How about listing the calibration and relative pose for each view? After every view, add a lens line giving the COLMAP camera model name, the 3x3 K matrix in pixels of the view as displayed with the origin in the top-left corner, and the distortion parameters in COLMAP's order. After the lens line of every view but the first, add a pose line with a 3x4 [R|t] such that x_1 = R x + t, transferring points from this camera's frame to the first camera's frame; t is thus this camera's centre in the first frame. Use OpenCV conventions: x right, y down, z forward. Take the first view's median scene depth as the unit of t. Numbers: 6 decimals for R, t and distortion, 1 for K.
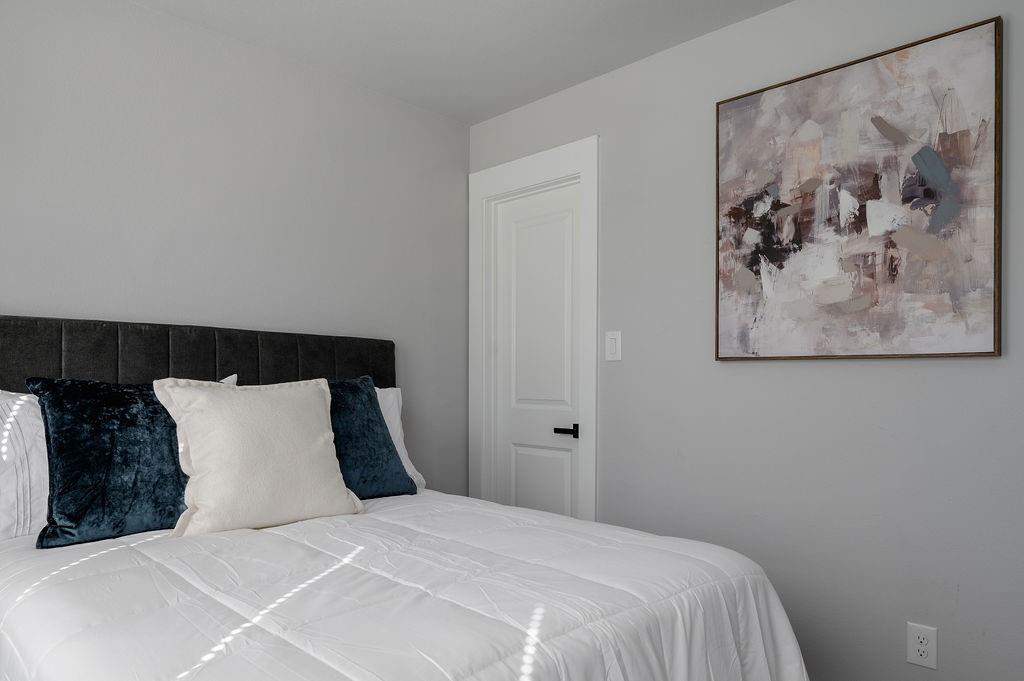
lens RADIAL K [[671.2, 0, 480.8], [0, 671.2, 372.6], [0, 0, 1]] dist [-0.003718, -0.000671]
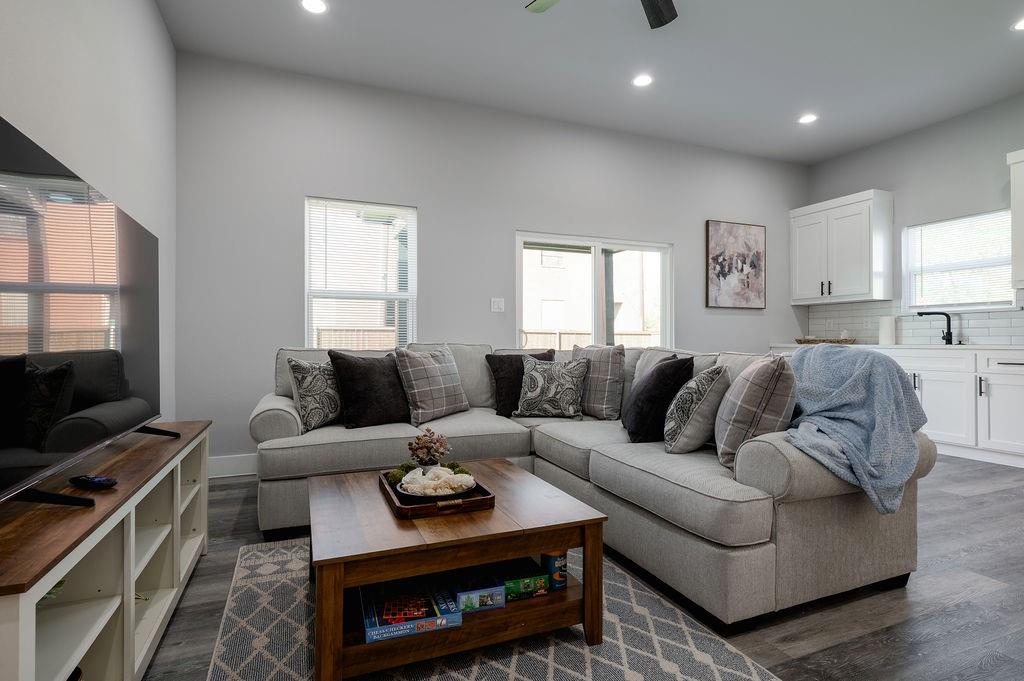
lens RADIAL K [[507.9, 0, 505.9], [0, 507.9, 342.4], [0, 0, 1]] dist [-0.001705, -0.000182]
pose [[0.376357, 0.003160, 0.926469, -2.321907], [-0.007065, 0.999975, -0.000540, 0.163997], [-0.926448, -0.006342, 0.376370, 1.113786]]
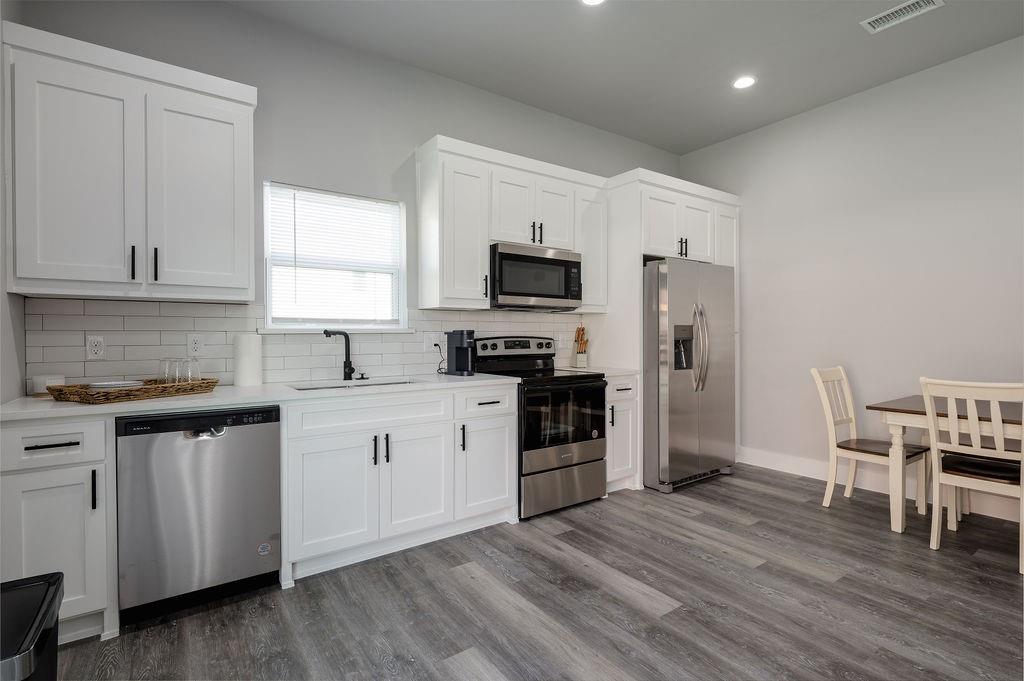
lens RADIAL K [[507.9, 0, 546.4], [0, 507.9, 331.1], [0, 0, 1]] dist [-0.001705, -0.000182]
pose [[-0.989348, 0.004165, 0.145512, -0.341305], [0.001567, 0.999837, -0.017963, 0.043134], [-0.145563, -0.017543, -0.989193, 1.534161]]
